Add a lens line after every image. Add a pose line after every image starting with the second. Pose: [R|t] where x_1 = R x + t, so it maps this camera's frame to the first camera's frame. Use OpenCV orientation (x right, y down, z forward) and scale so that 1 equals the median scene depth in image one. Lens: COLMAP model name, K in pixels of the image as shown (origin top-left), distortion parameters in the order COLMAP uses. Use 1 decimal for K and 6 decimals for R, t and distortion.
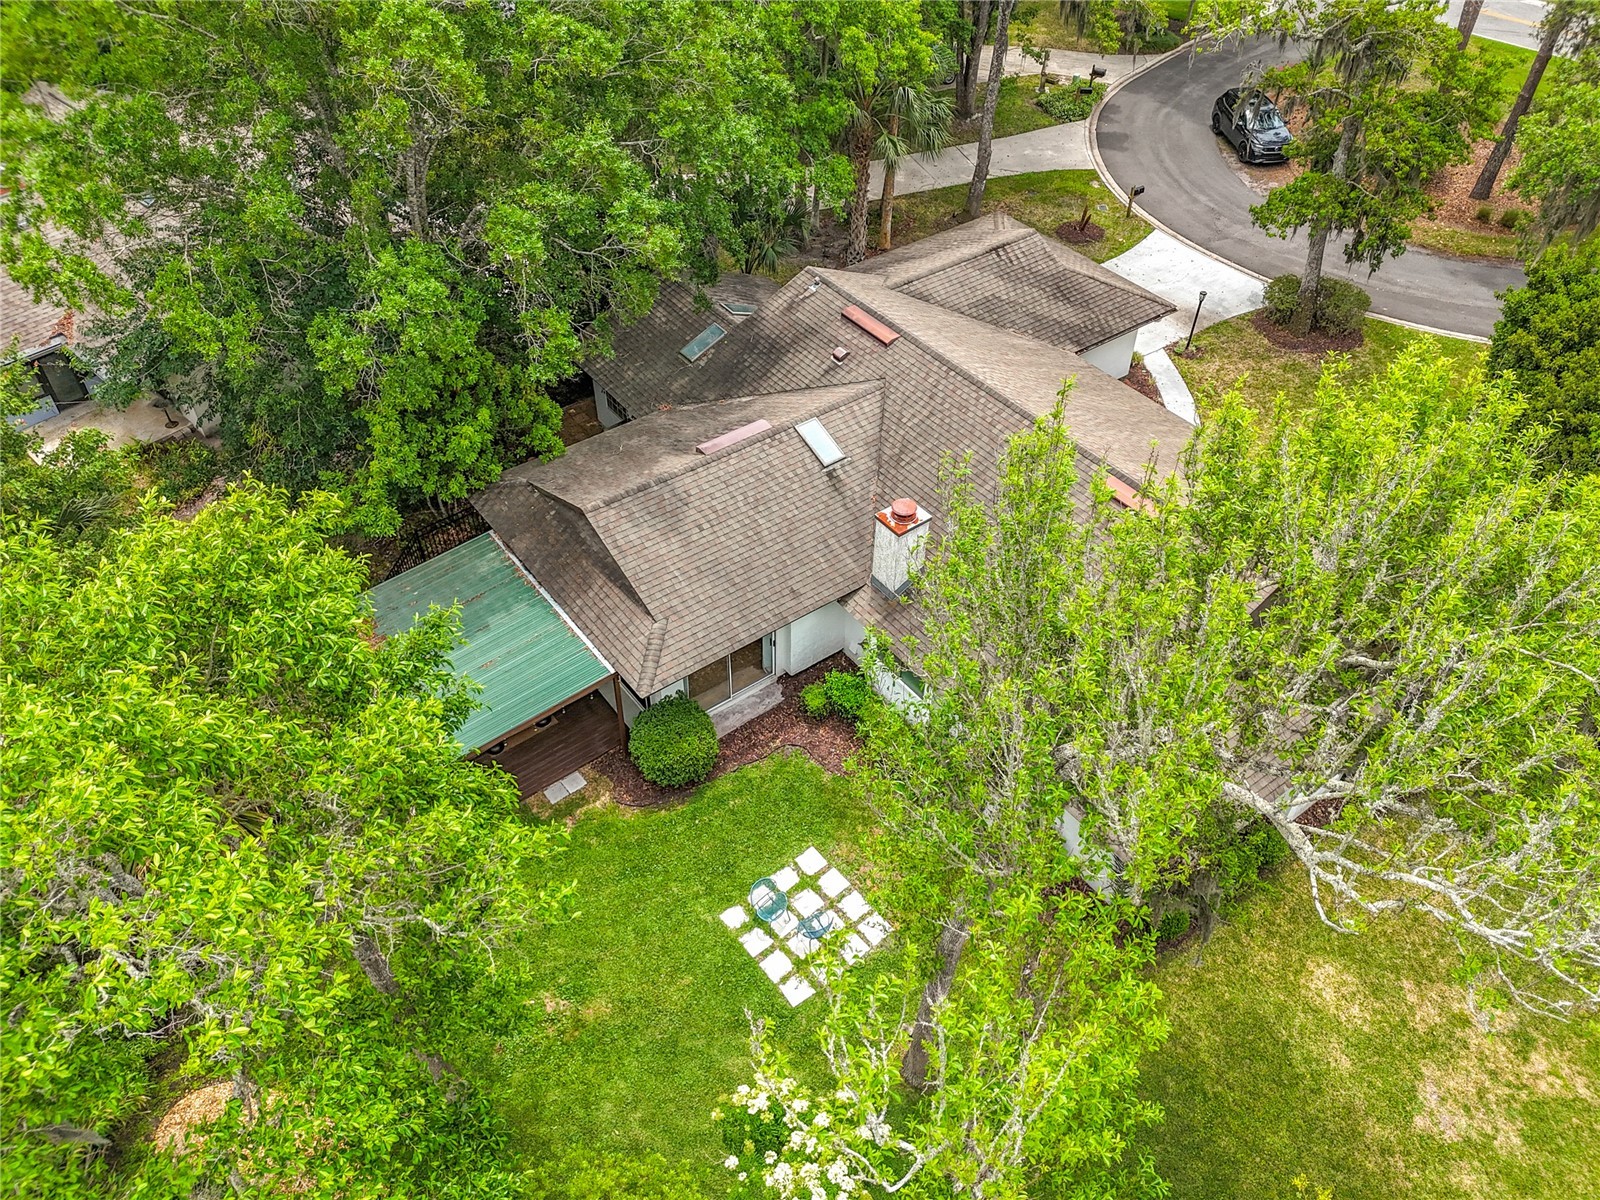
lens RADIAL K [[1167.1, 0, 797.1], [0, 1167.1, 608.2], [0, 0, 1]] dist [0.026317, -0.002690]
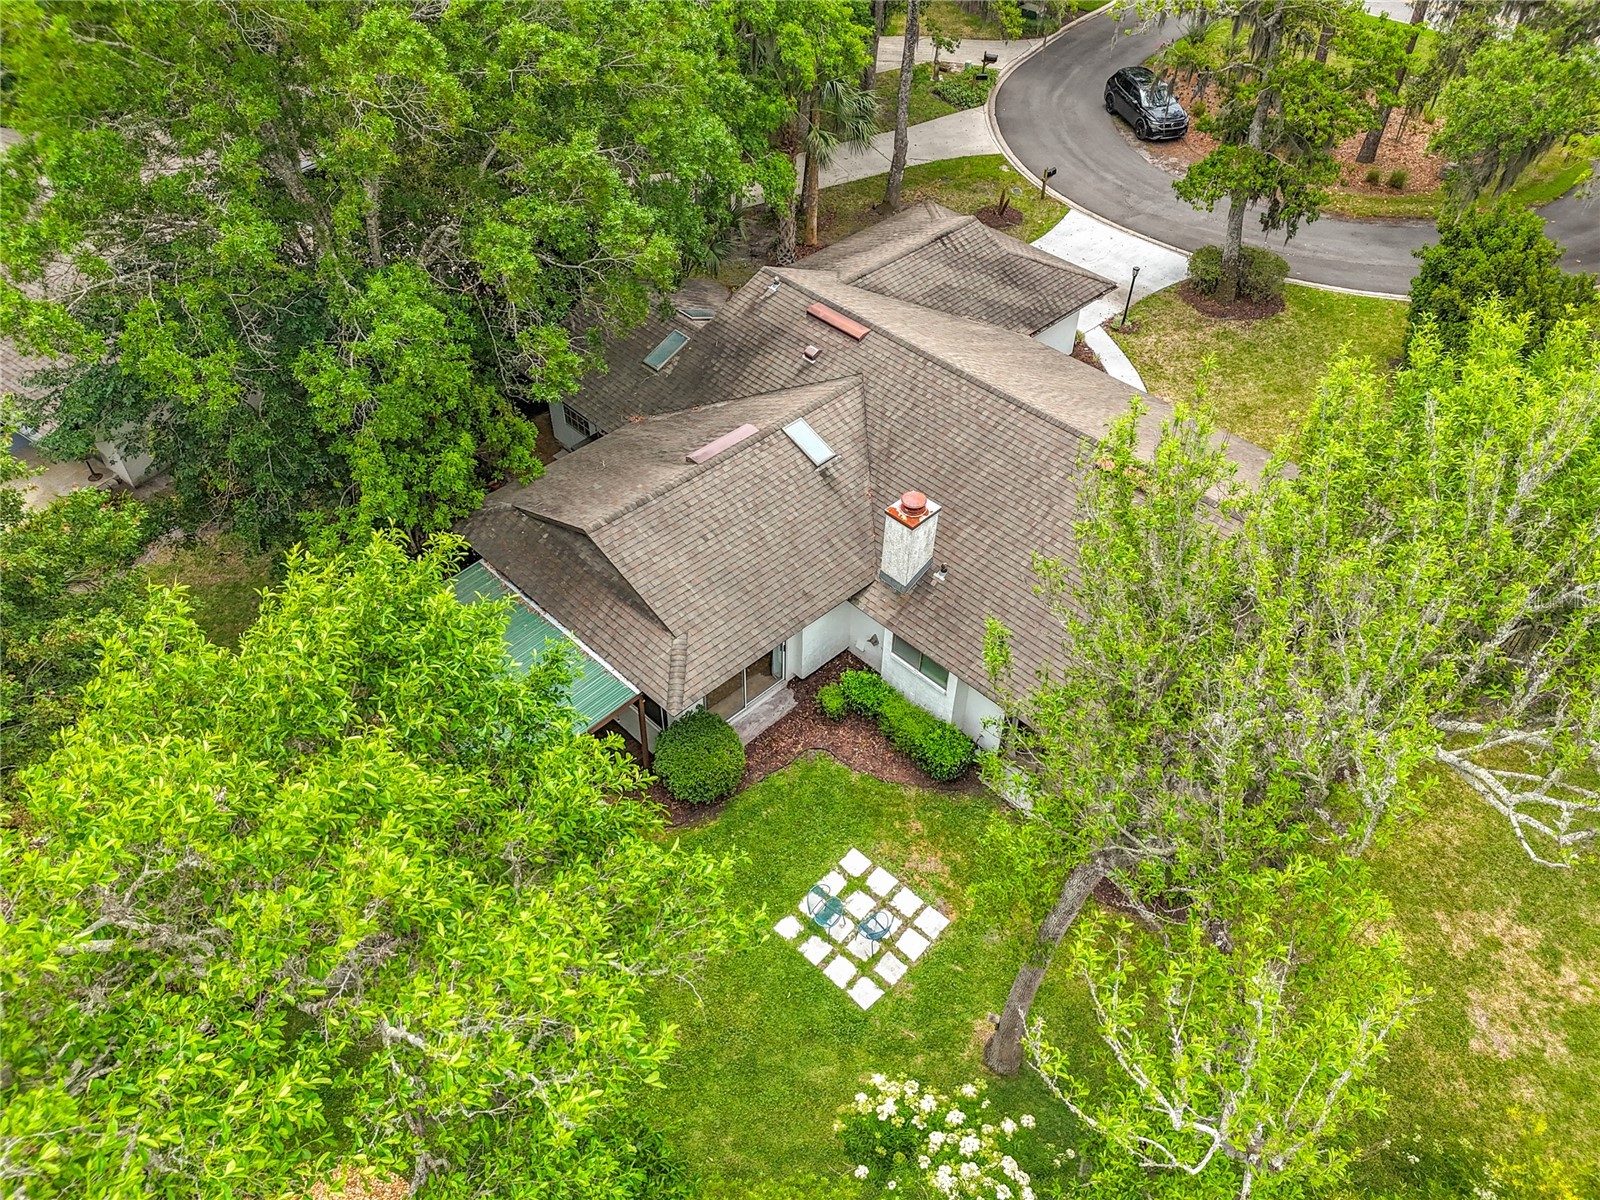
lens RADIAL K [[1177.0, 0, 795.6], [0, 1177.0, 608.7], [0, 0, 1]] dist [0.028492, -0.004488]
pose [[0.990925, -0.091075, 0.098854, -0.105125], [0.091077, 0.995834, 0.004504, -0.006817], [-0.098852, 0.004540, 0.995092, 0.005887]]
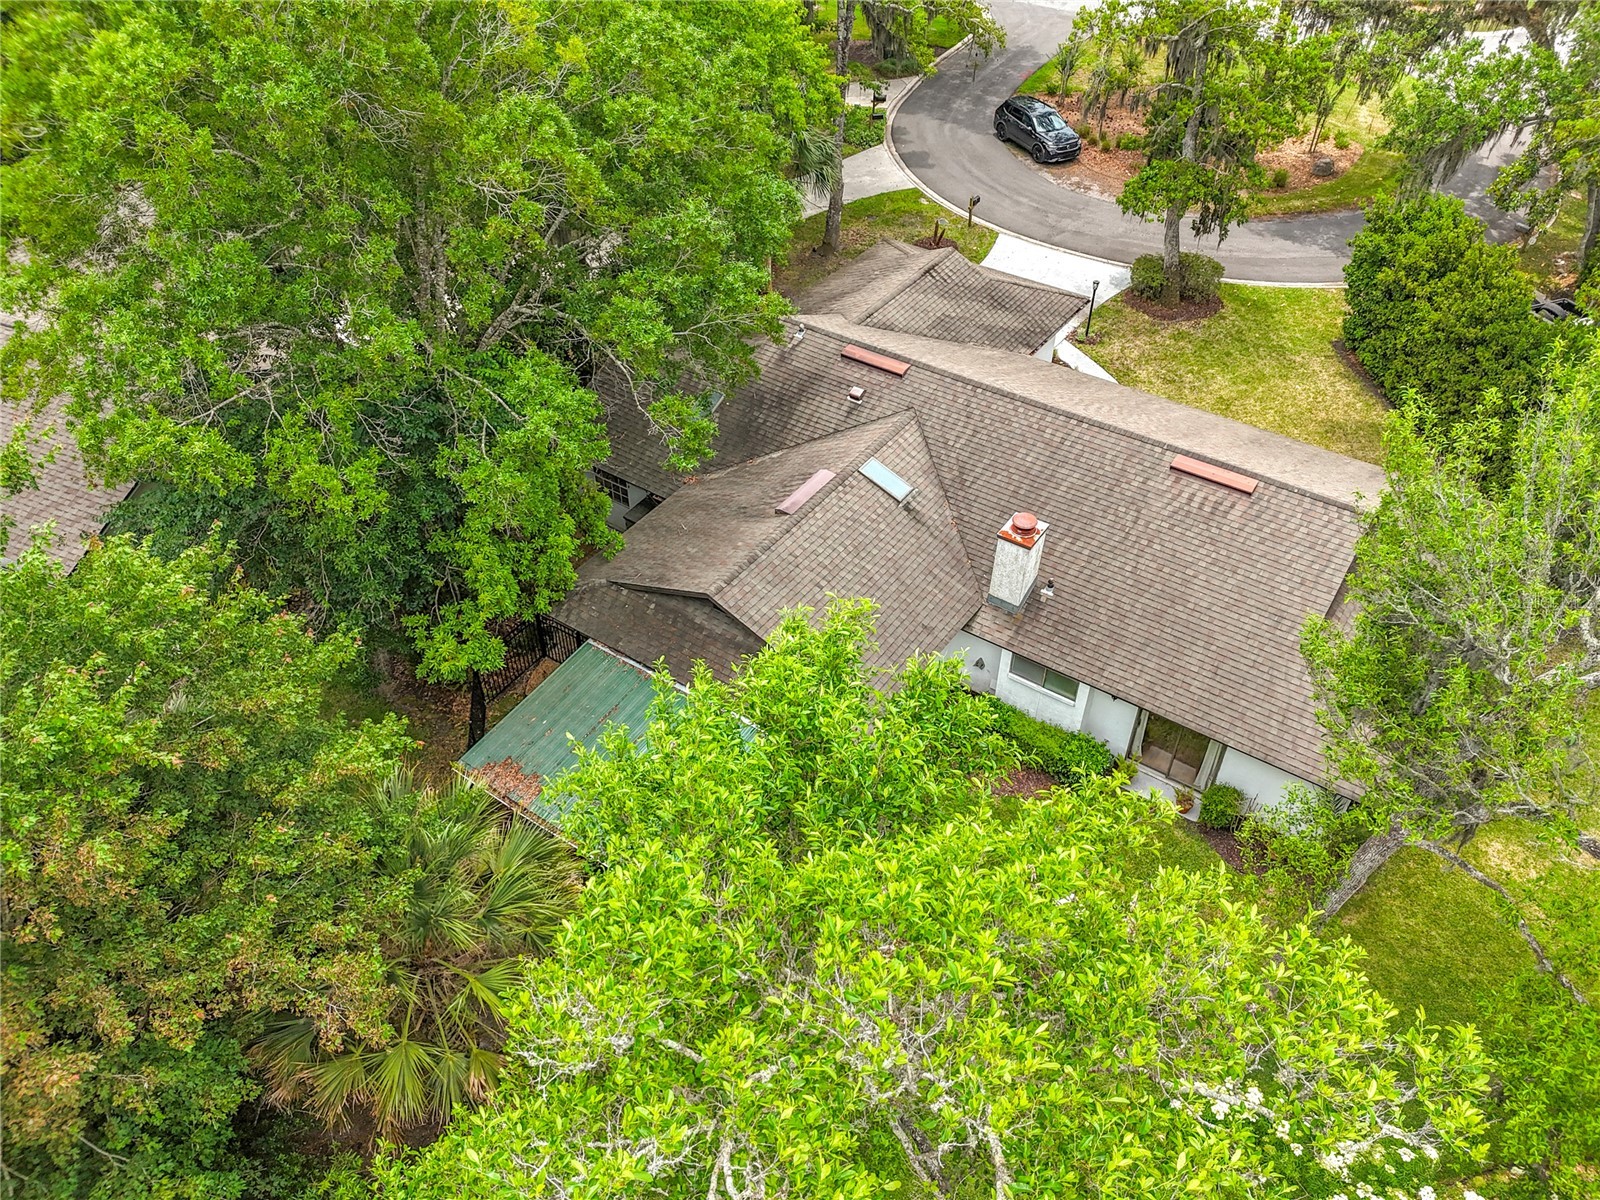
lens RADIAL K [[1177.0, 0, 795.6], [0, 1177.0, 608.7], [0, 0, 1]] dist [0.028492, -0.004488]
pose [[0.945387, -0.222398, 0.238293, -0.325696], [0.230615, 0.973021, -0.006810, -0.045791], [-0.230350, 0.061392, 0.971169, 0.040320]]
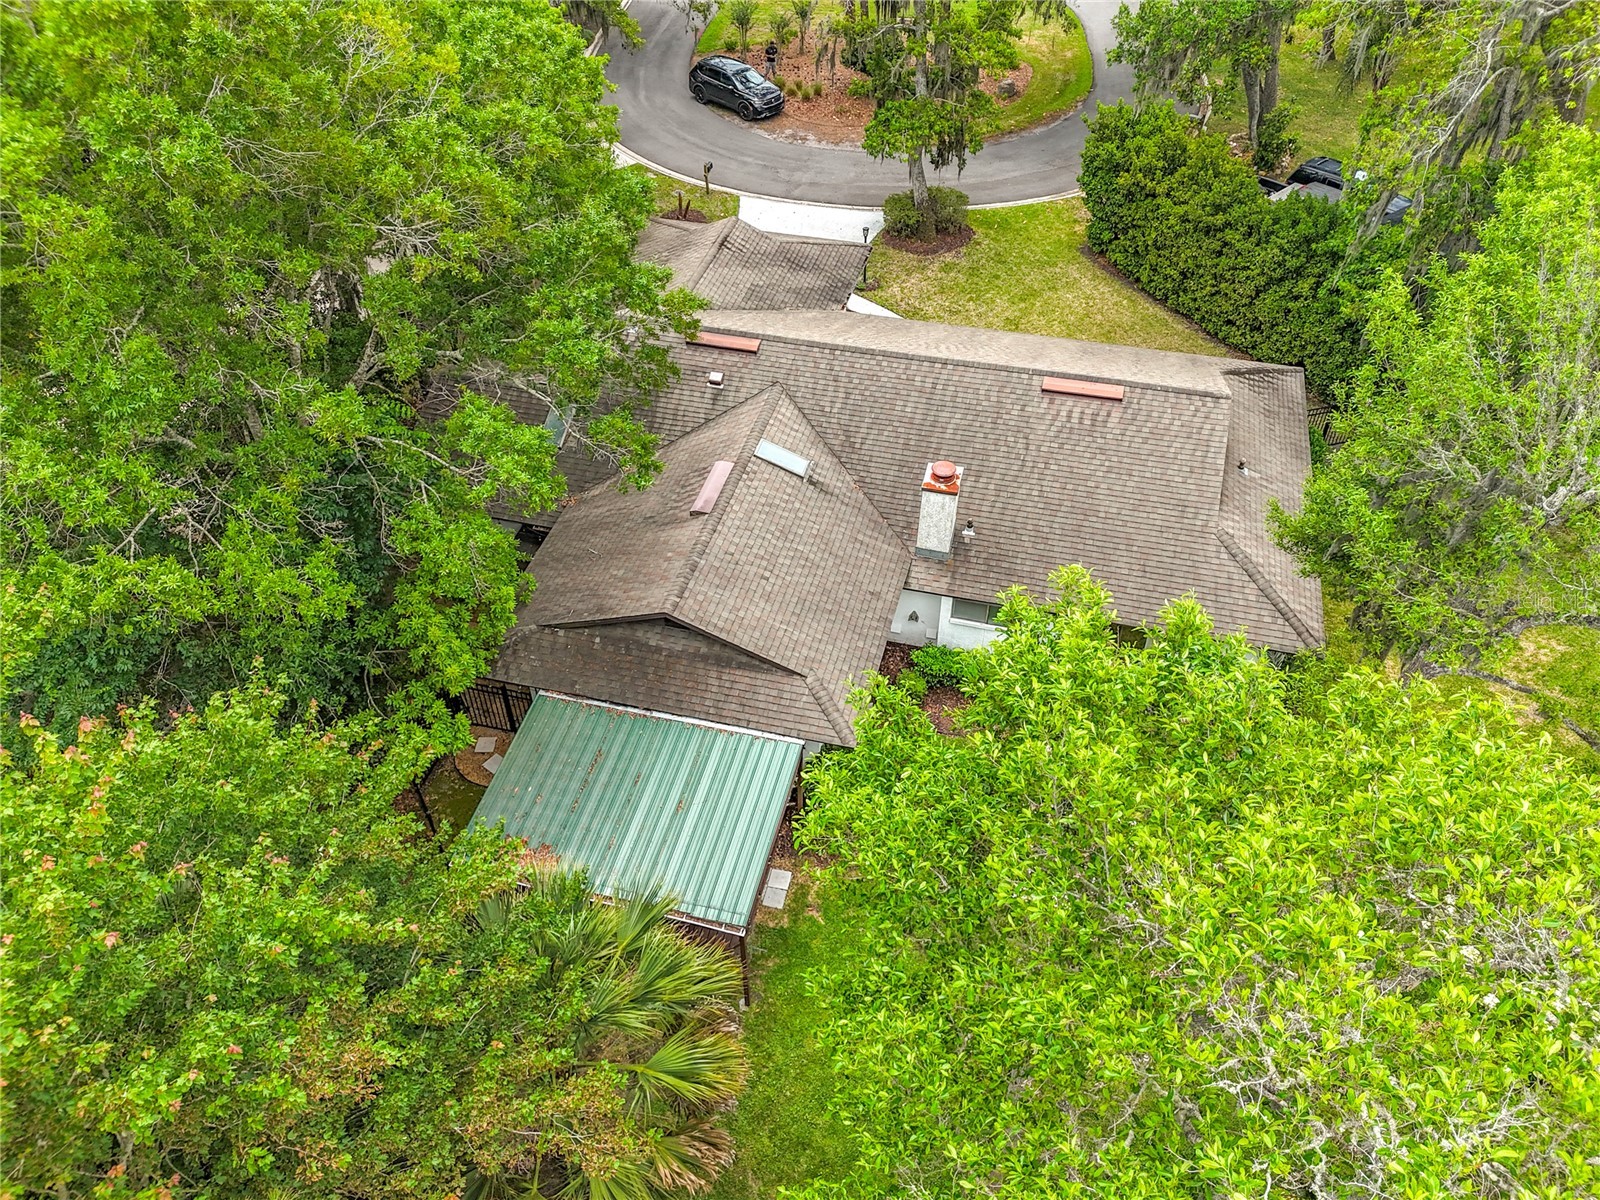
lens RADIAL K [[1185.2, 0, 800.0], [0, 1185.2, 600.0], [0, 0, 1]] dist [0.049176, -0.001995]
pose [[0.777579, -0.435331, 0.453715, -0.485661], [0.444211, 0.891017, 0.093624, -0.124543], [-0.445025, 0.128745, 0.886215, 0.118537]]
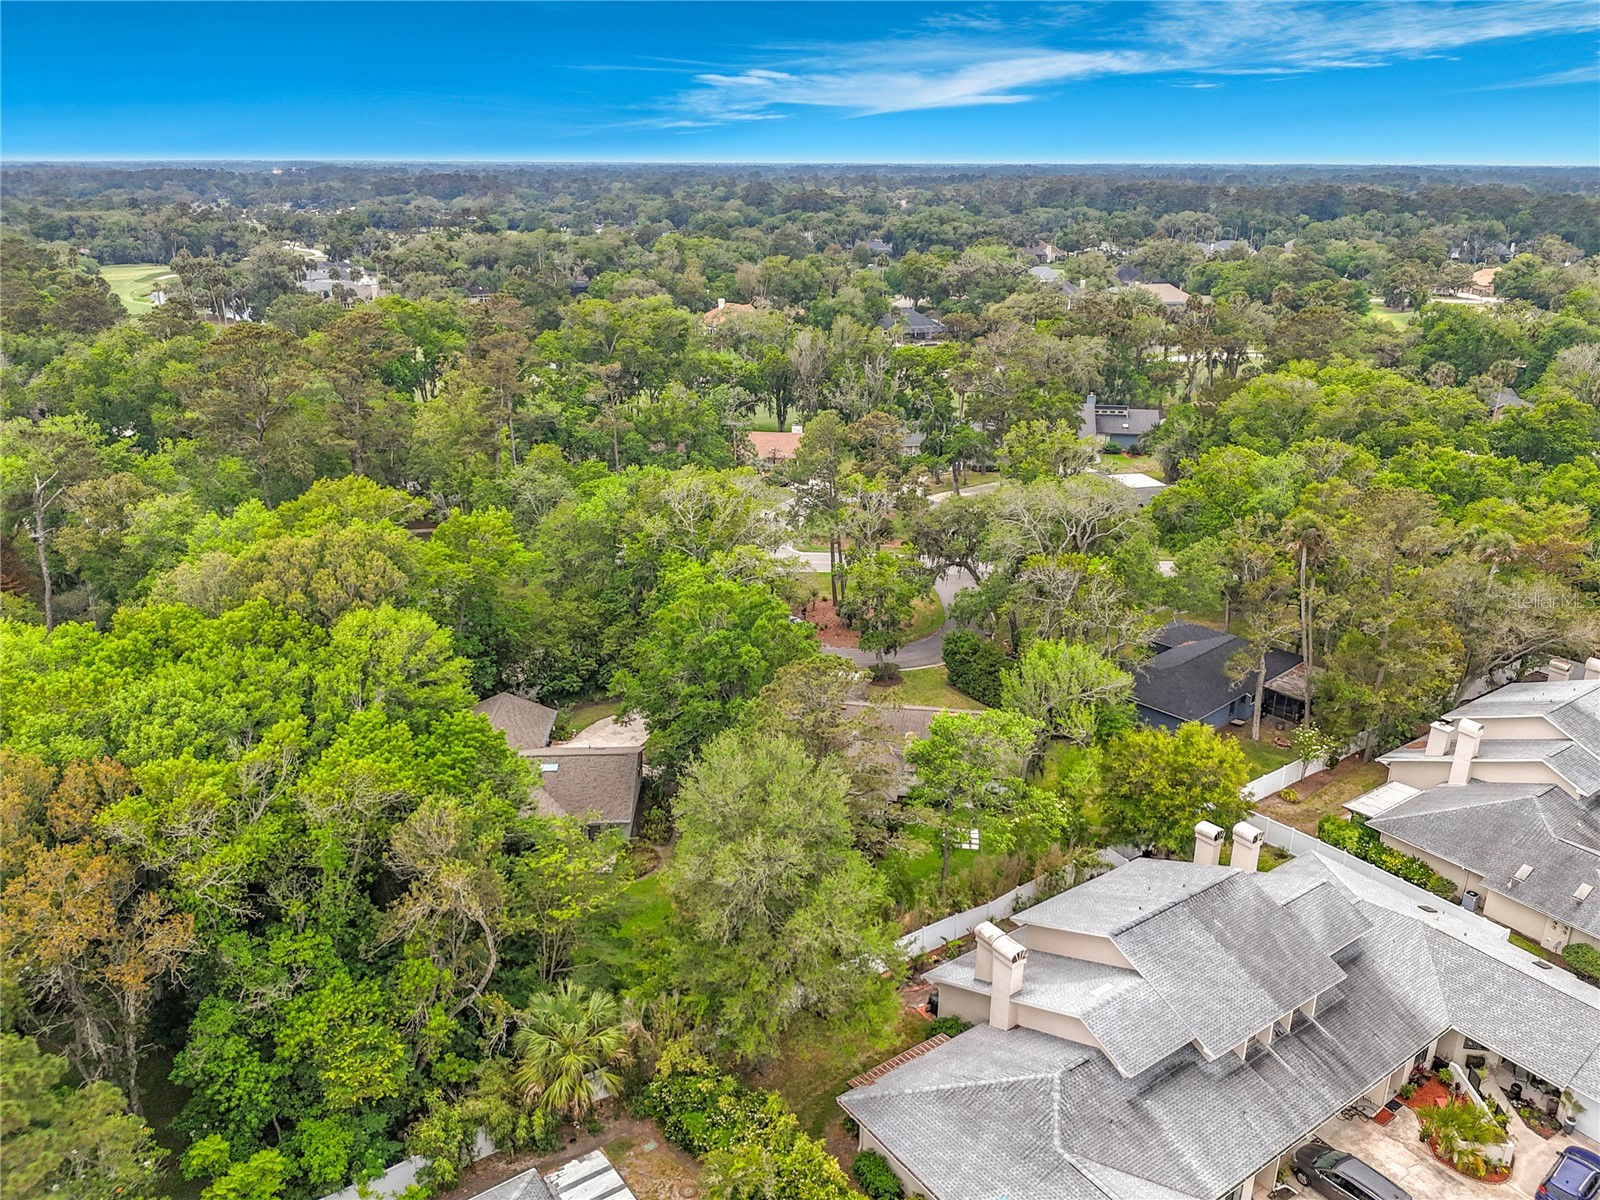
lens RADIAL K [[1177.0, 0, 795.6], [0, 1177.0, 608.7], [0, 0, 1]] dist [0.028492, -0.004488]
pose [[0.720004, -0.243891, 0.649701, -2.163533], [0.485676, 0.845814, -0.220719, 0.192716], [-0.495695, 0.474463, 0.727441, -1.464836]]
